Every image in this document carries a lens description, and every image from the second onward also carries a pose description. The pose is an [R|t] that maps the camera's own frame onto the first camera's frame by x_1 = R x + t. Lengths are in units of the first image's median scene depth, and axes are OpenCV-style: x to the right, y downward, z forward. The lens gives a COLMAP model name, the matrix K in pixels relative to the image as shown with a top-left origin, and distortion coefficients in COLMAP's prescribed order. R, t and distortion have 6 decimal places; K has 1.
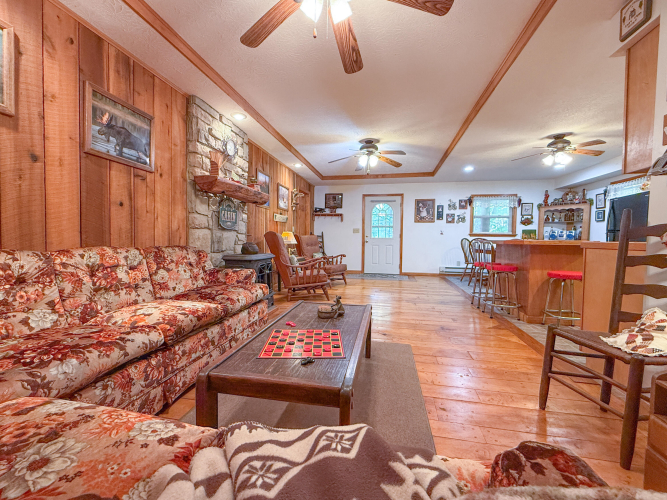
lens RADIAL K [[284.2, 0, 331.7], [0, 284.2, 249.6], [0, 0, 1]] dist [0.000574, -0.000029]
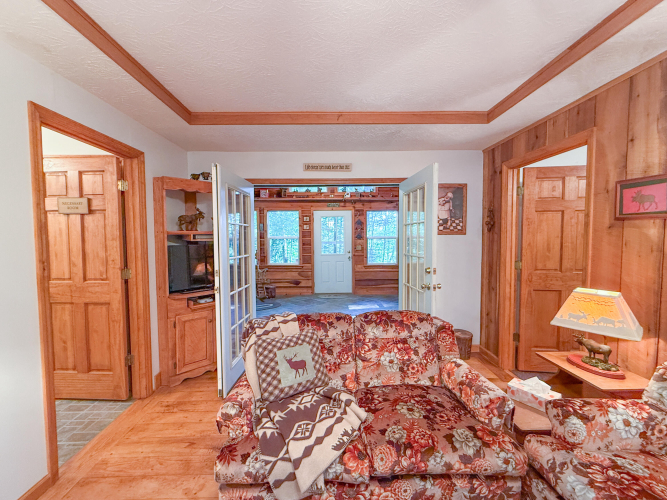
lens RADIAL K [[271.7, 0, 331.2], [0, 271.7, 250.1], [0, 0, 1]] dist [-0.000681, -0.000055]
pose [[-0.975385, 0.005966, -0.220426, 0.030817], [-0.011580, 0.996869, 0.078223, -0.104675], [0.220202, 0.078850, -0.972262, 0.346879]]
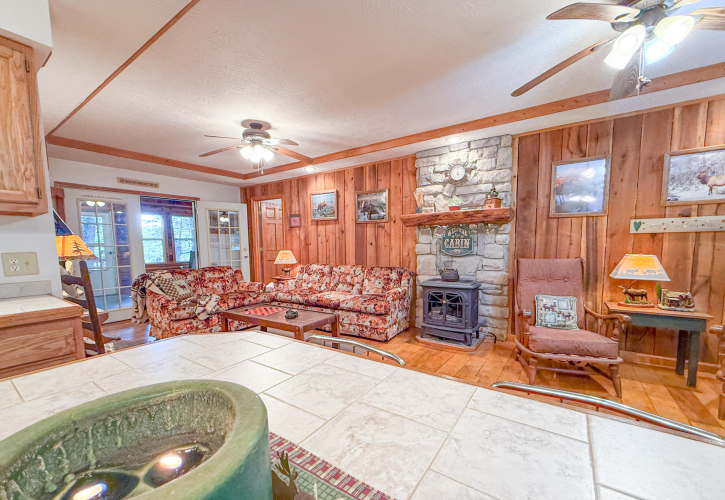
lens RADIAL K [[298.9, 0, 360.3], [0, 298.9, 271.6], [0, 0, 1]] dist [-0.000637, 0.000006]
pose [[-0.389800, 0.081104, -0.917321, 0.520779], [-0.023617, 0.994906, 0.097999, -0.073833], [0.920597, 0.059864, -0.385899, 0.757310]]
